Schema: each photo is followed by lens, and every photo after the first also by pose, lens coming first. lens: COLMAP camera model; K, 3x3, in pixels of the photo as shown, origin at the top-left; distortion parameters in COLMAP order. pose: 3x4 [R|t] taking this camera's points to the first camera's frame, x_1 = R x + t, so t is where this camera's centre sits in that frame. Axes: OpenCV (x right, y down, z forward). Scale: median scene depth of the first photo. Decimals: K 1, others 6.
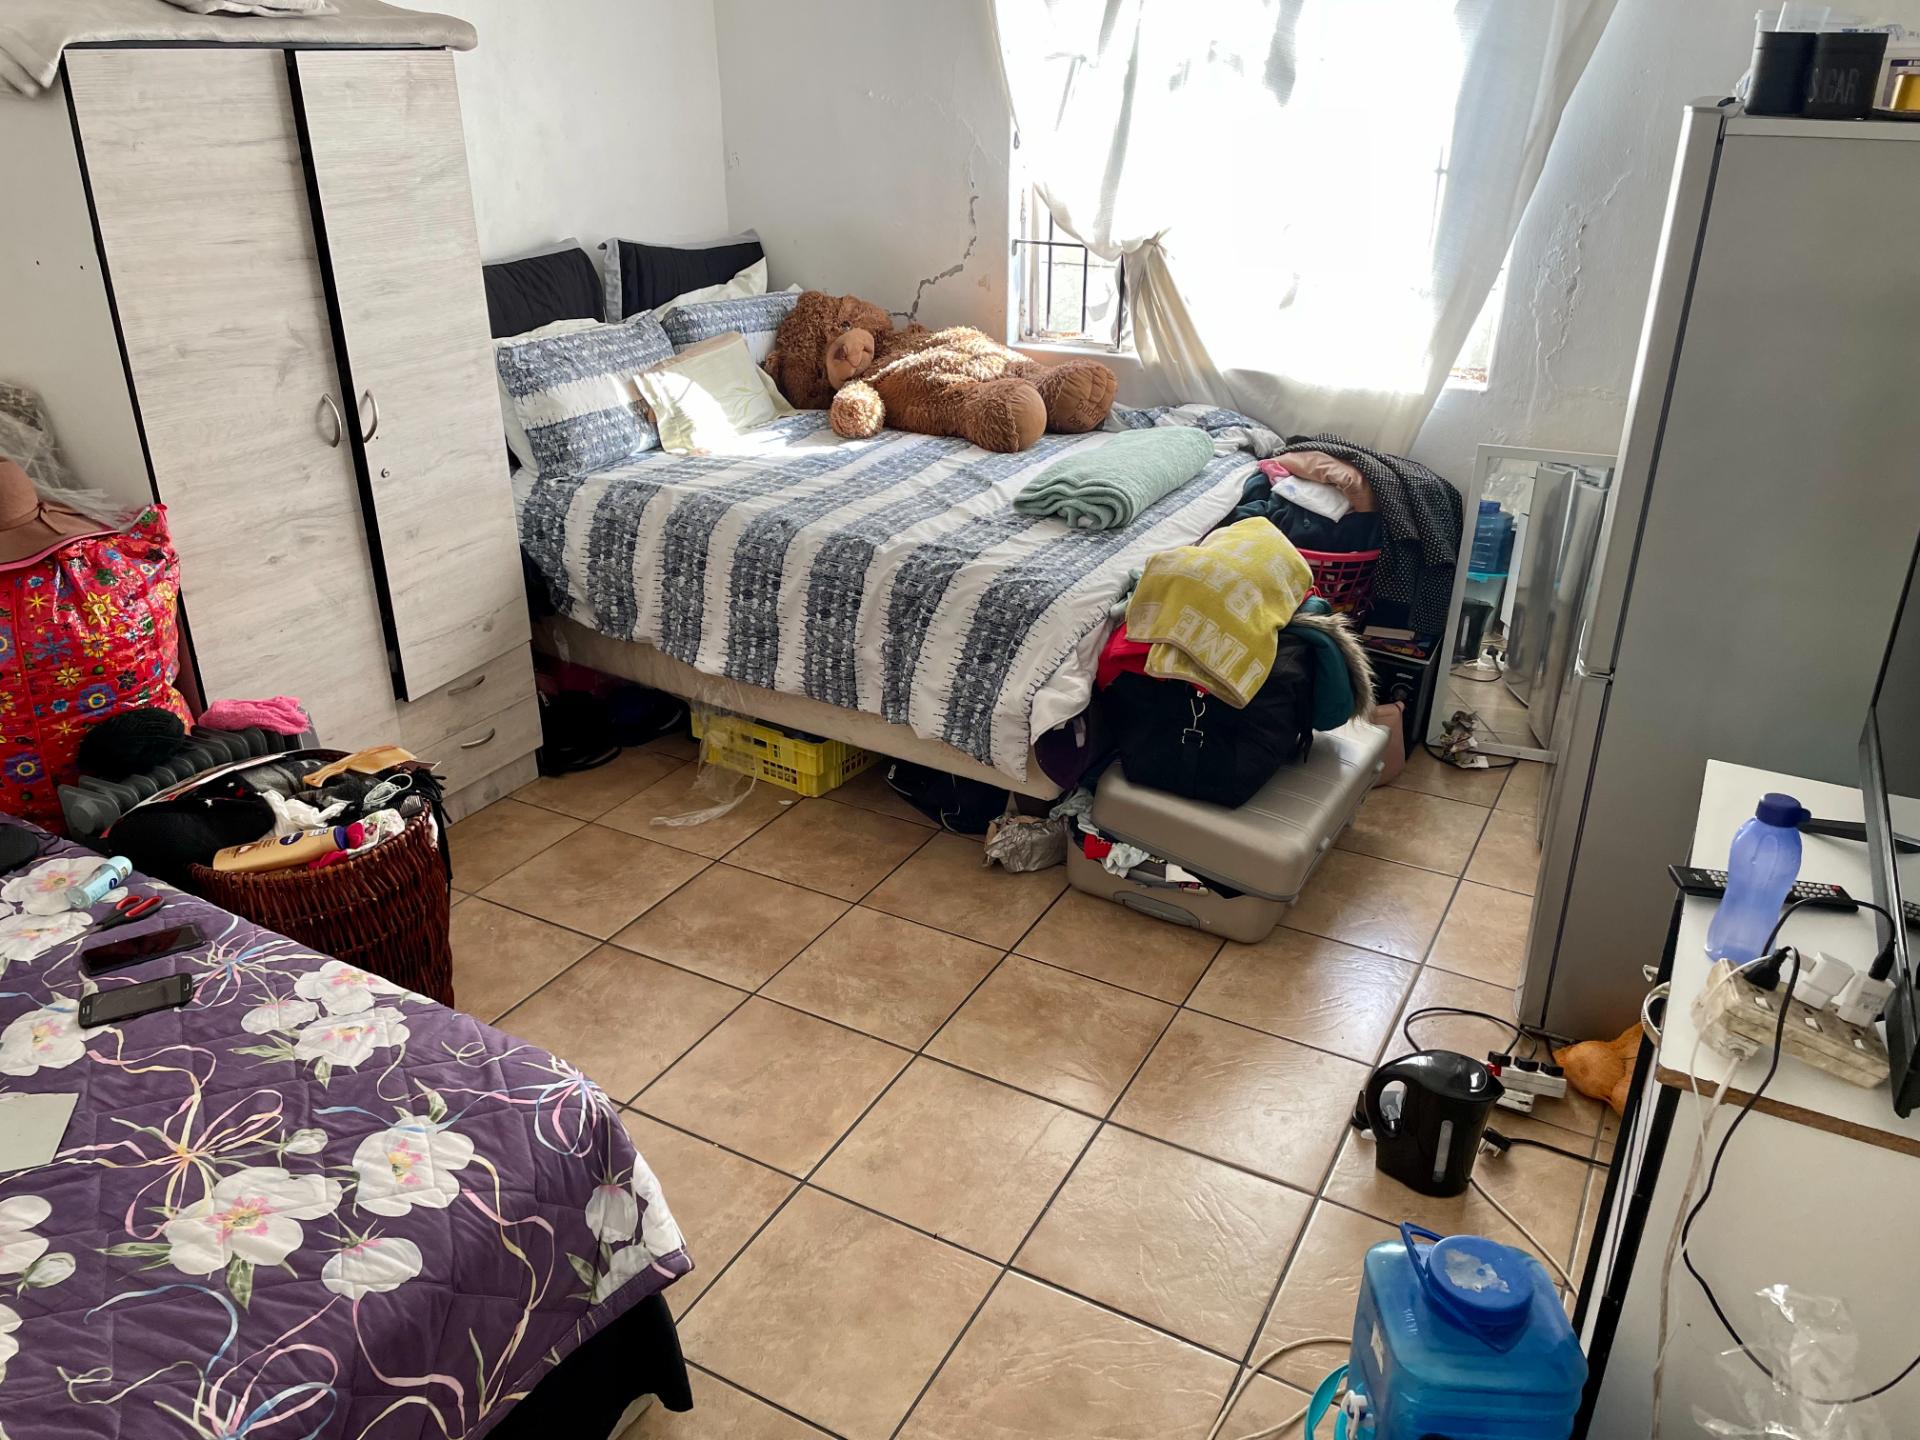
lens RADIAL K [[1468.0, 0, 967.5], [0, 1468.0, 717.4], [0, 0, 1]] dist [0.103363, -0.137635]
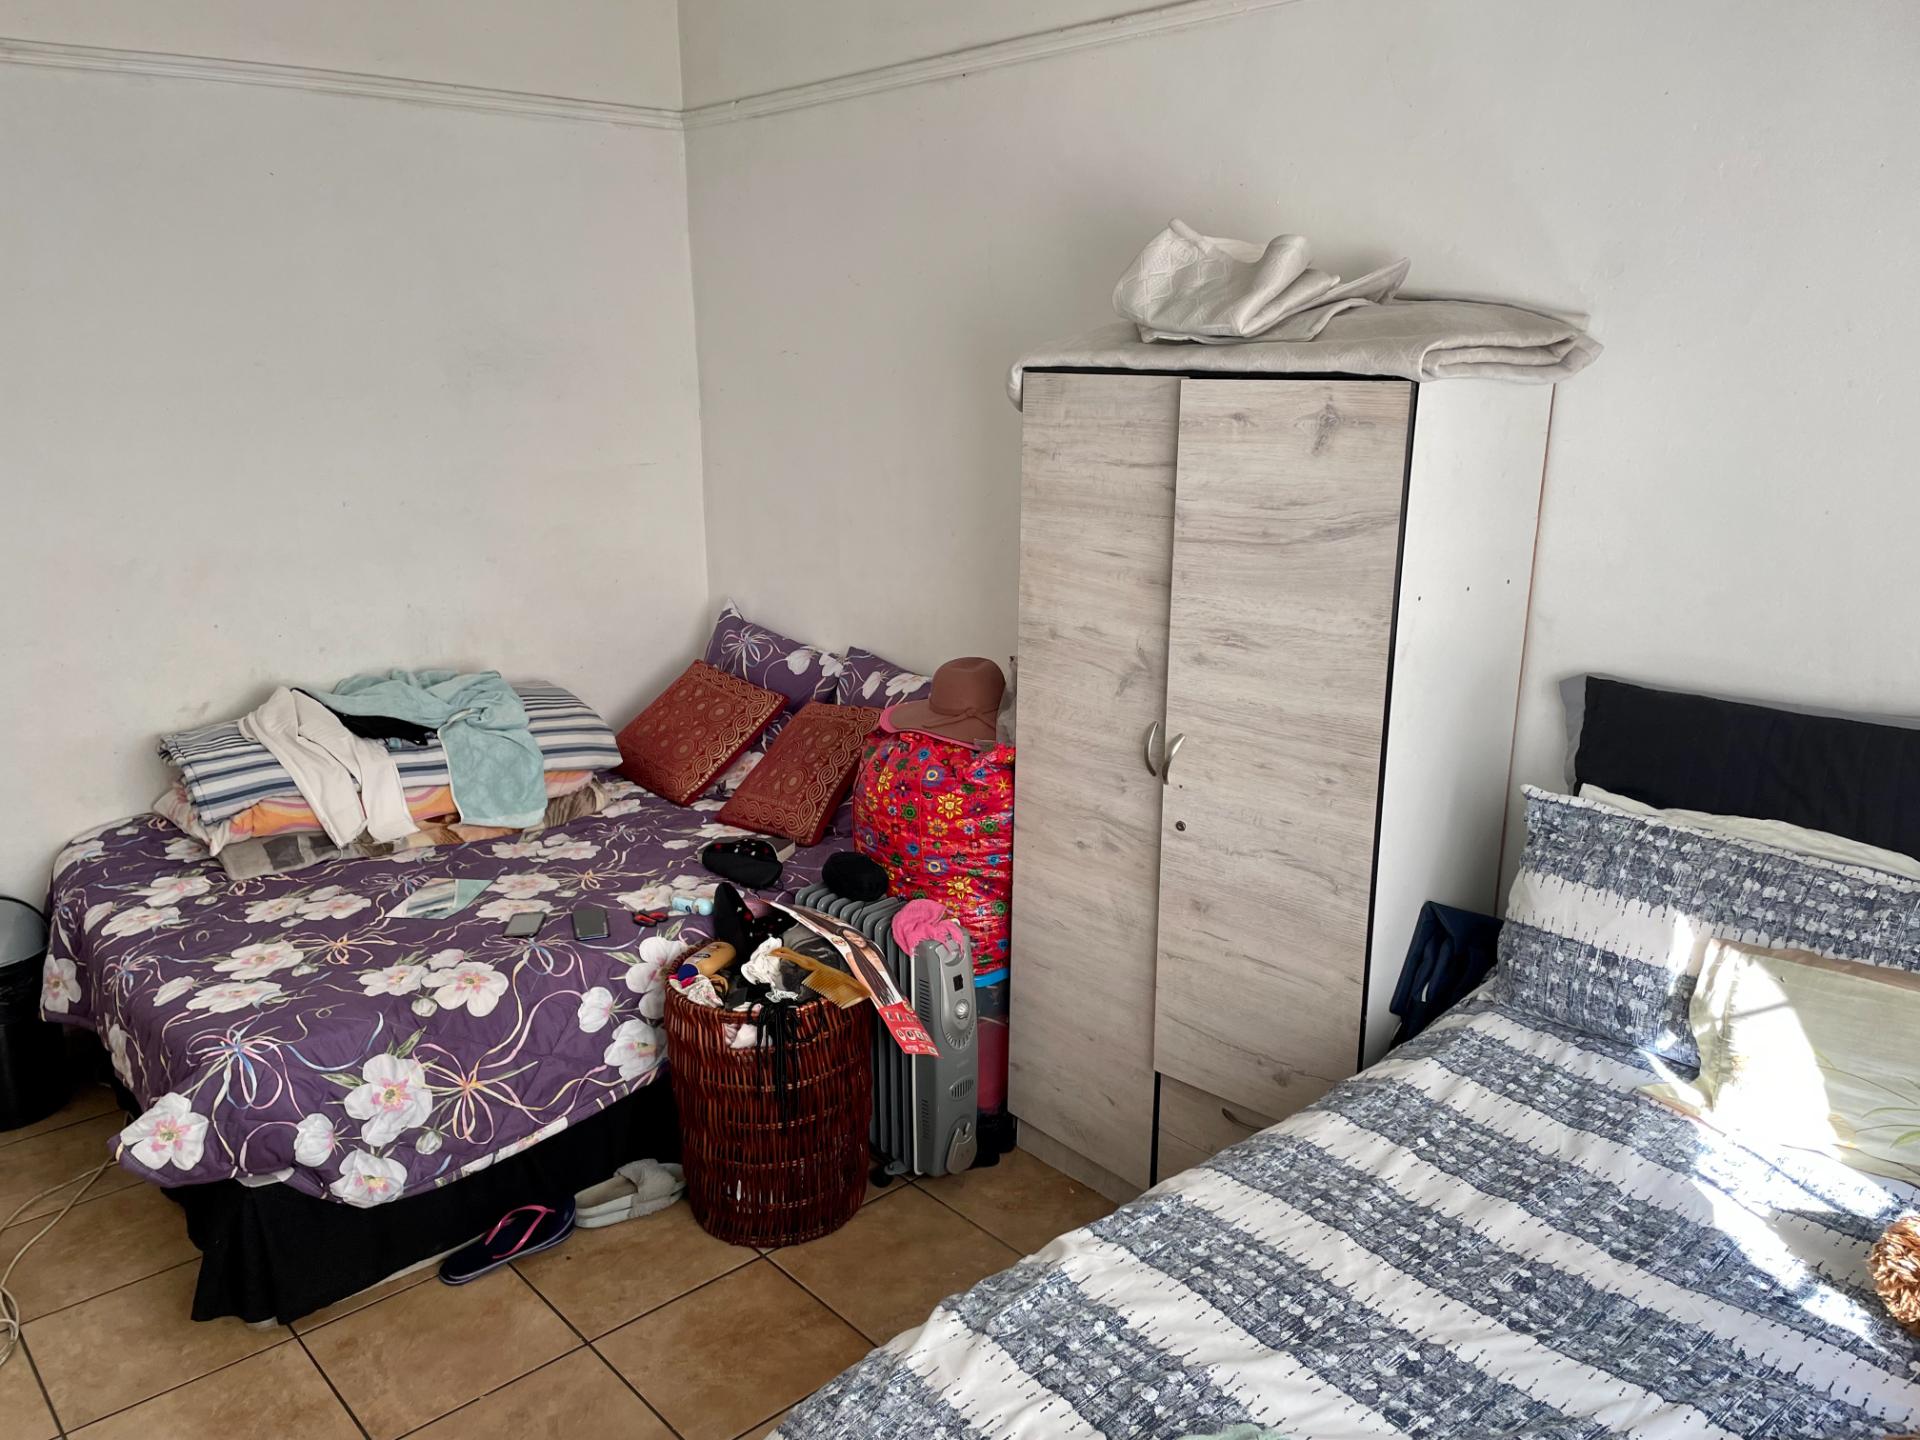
lens RADIAL K [[1468.0, 0, 967.5], [0, 1468.0, 717.4], [0, 0, 1]] dist [0.103363, -0.137635]
pose [[-0.350962, 0.219422, -0.910318, 0.493036], [-0.388436, 0.850453, 0.354749, -0.545684], [0.852023, 0.478104, -0.213245, 1.192953]]
